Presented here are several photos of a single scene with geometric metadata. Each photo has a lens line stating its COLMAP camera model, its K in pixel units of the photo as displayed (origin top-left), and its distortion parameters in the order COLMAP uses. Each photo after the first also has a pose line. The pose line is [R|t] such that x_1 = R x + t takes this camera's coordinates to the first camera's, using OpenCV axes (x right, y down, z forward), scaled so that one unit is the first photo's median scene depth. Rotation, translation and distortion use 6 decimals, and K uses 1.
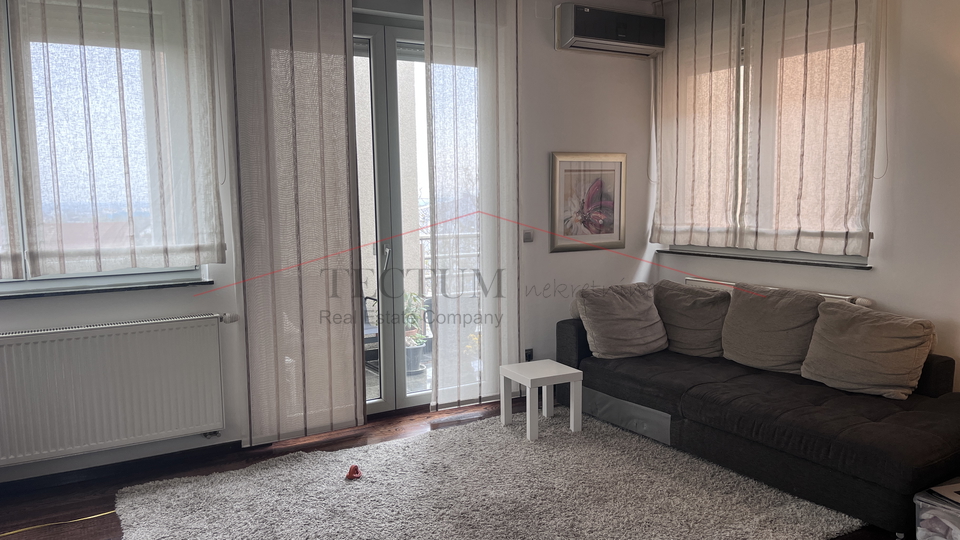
lens RADIAL K [[742.0, 0, 512.9], [0, 742.0, 261.9], [0, 0, 1]] dist [0.060463, -0.068822]
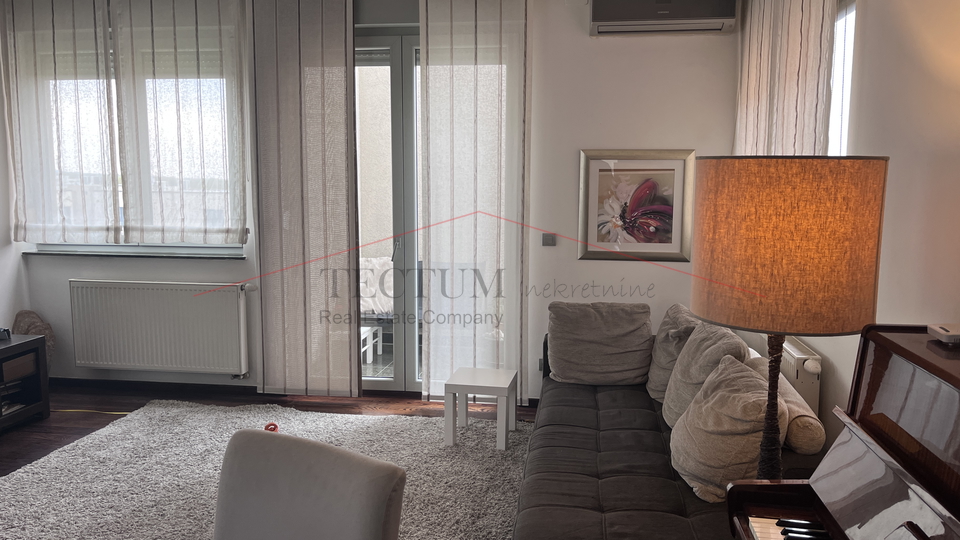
lens RADIAL K [[742.0, 0, 495.1], [0, 742.0, 263.4], [0, 0, 1]] dist [0.060463, -0.068822]
pose [[0.759604, 0.084432, -0.644882, 0.722004], [-0.076885, 0.996242, 0.039872, -0.046208], [0.645825, 0.019295, 0.763242, 0.301014]]
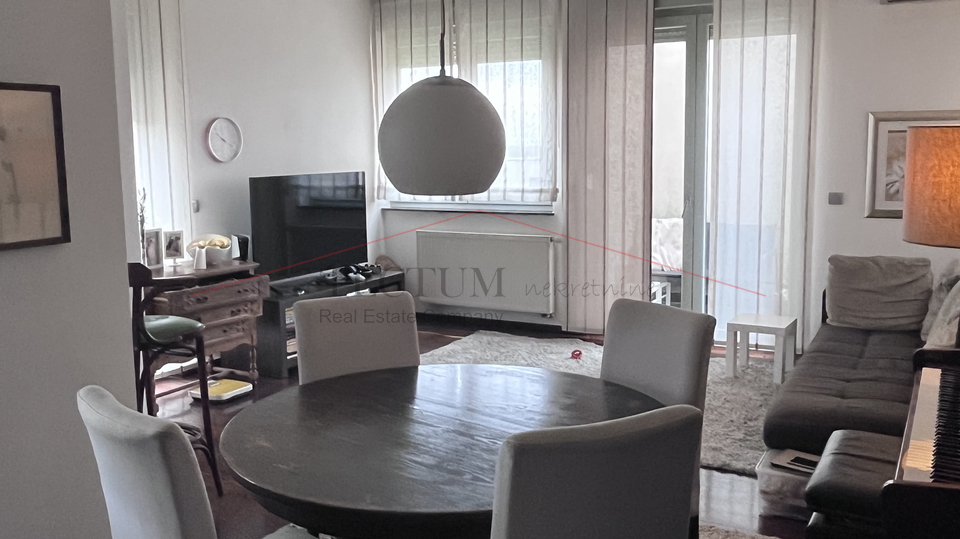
lens RADIAL K [[888.2, 0, 475.7], [0, 888.2, 253.2], [0, 0, 1]] dist [0.000630, -0.013324]
pose [[0.478332, 0.108676, -0.871429, 1.034114], [-0.079981, 0.993580, 0.080007, -0.023733], [0.874529, 0.031428, 0.483954, 0.020755]]
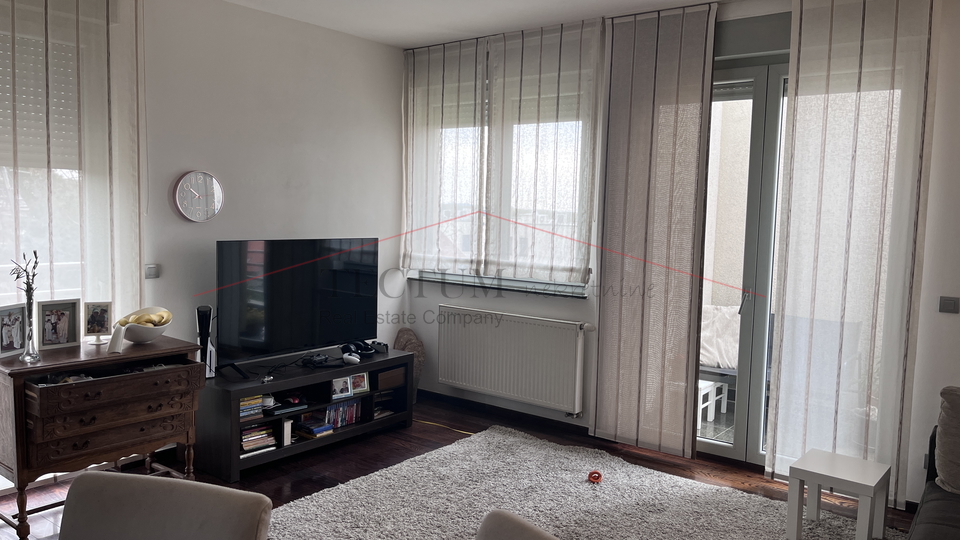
lens RADIAL K [[742.0, 0, 480.0], [0, 742.0, 265.2], [0, 0, 1]] dist [0.060463, -0.068822]
pose [[0.349366, 0.088763, -0.932772, 0.693832], [-0.125633, 0.990951, 0.047244, -0.063444], [0.928525, 0.100682, 0.357357, 0.366849]]
